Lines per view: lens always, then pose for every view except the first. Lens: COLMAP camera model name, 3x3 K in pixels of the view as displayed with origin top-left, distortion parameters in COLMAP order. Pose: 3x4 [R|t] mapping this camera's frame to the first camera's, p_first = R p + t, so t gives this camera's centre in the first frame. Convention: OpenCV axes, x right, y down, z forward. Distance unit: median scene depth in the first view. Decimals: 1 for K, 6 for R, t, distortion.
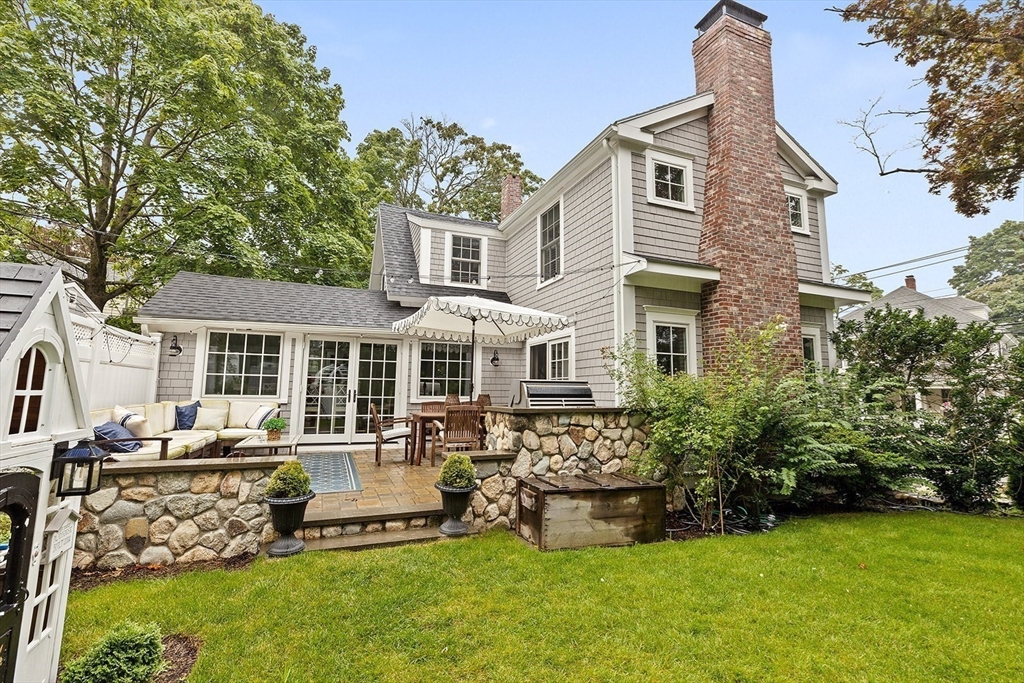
lens RADIAL K [[457.4, 0, 510.3], [0, 457.4, 347.3], [0, 0, 1]] dist [0.002015, 0.000065]
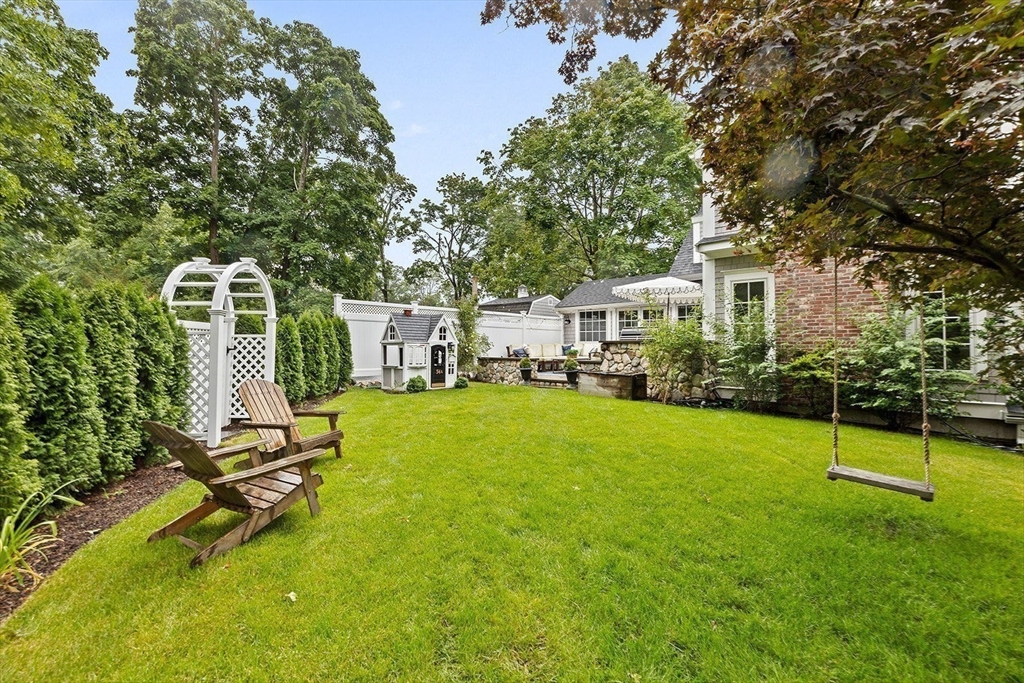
lens RADIAL K [[457.4, 0, 510.3], [0, 457.4, 347.3], [0, 0, 1]] dist [0.002015, 0.000065]
pose [[0.428360, -0.011525, -0.903535, 1.062340], [0.090213, 0.995468, 0.030071, 0.035136], [0.899094, -0.094392, 0.427458, -0.193981]]
